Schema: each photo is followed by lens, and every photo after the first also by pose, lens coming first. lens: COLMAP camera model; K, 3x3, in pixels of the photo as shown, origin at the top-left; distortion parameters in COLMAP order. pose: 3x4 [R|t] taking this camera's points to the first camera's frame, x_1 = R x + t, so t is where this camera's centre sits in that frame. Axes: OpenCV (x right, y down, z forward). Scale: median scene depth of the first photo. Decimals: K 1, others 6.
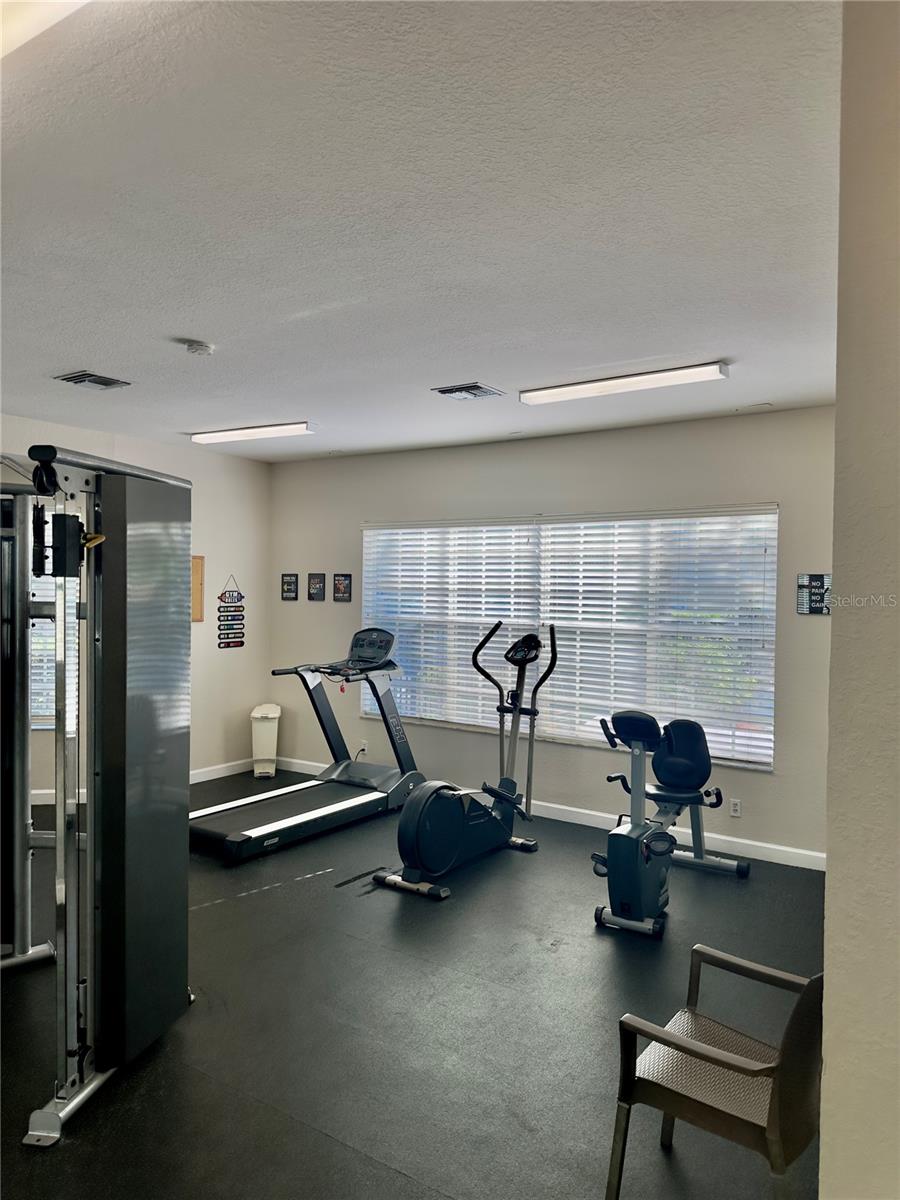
lens RADIAL K [[844.2, 0, 452.3], [0, 844.2, 595.2], [0, 0, 1]] dist [0.075779, -0.081218]
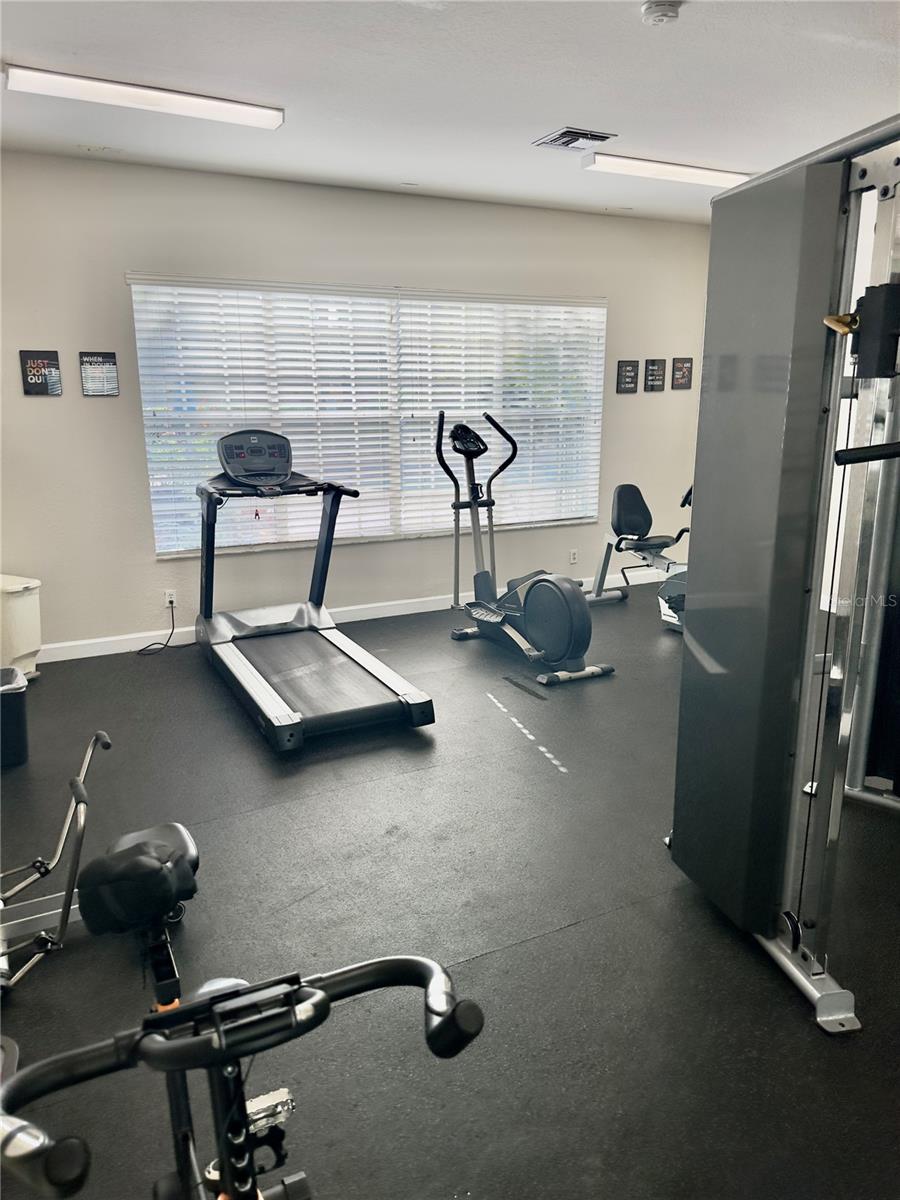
lens RADIAL K [[844.2, 0, 455.0], [0, 844.2, 595.4], [0, 0, 1]] dist [0.075779, -0.081218]
pose [[0.477175, -0.223548, 0.849900, -0.832144], [0.015829, 0.969135, 0.246023, -0.001513], [-0.878666, -0.103942, 0.465986, 0.586918]]
